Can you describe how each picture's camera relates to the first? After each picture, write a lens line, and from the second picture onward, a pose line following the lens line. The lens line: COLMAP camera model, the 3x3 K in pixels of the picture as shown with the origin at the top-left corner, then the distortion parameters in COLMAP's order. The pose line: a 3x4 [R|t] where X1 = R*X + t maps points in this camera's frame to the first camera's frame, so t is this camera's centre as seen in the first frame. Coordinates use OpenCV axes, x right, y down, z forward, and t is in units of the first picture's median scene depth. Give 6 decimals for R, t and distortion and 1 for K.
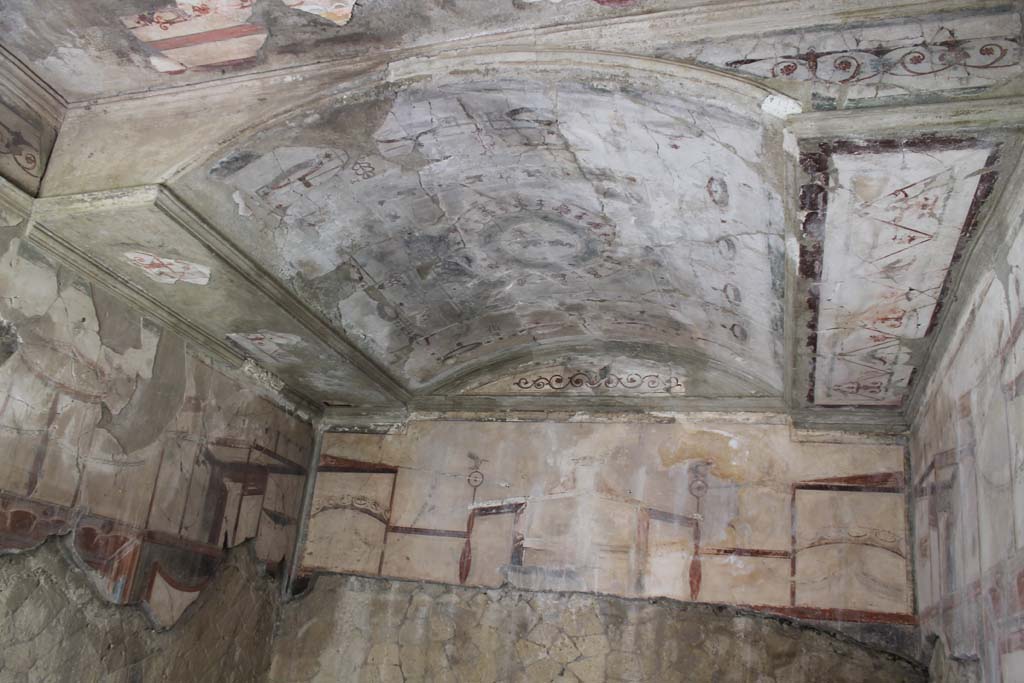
lens RADIAL K [[856.6, 0, 507.3], [0, 856.6, 343.5], [0, 0, 1]] dist [-0.142119, 0.102771]
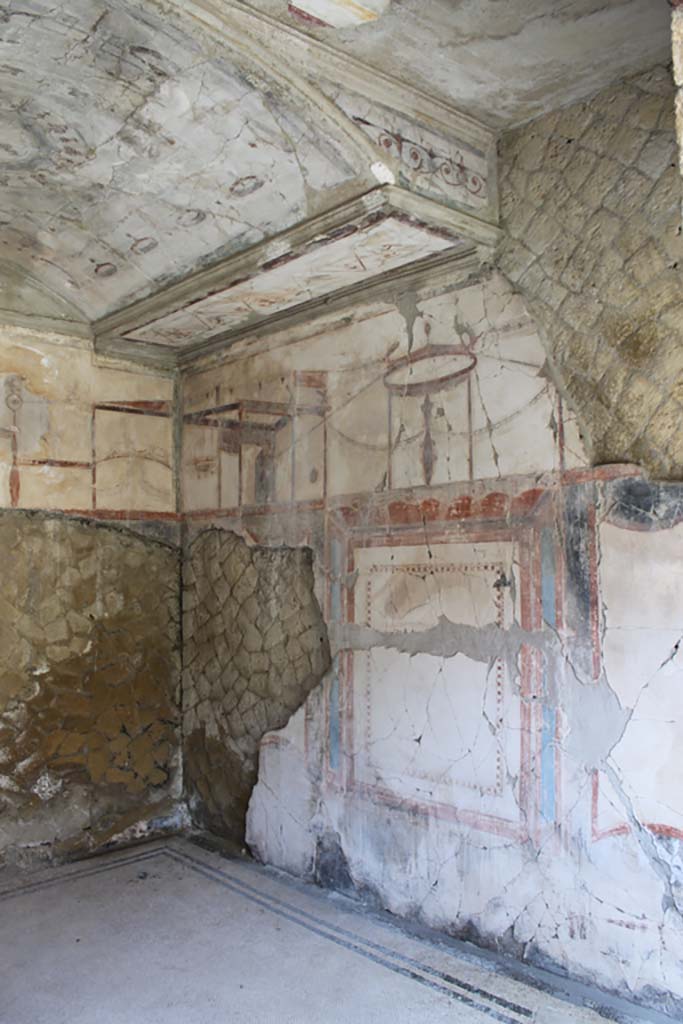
lens RADIAL K [[856.6, 0, 338.8], [0, 856.6, 514.0], [0, 0, 1]] dist [-0.142119, 0.102771]
pose [[0.498113, -0.071800, 0.864135, -0.525960], [-0.250373, 0.942209, 0.222610, -0.032389], [-0.830179, -0.327240, 0.451349, 0.170984]]
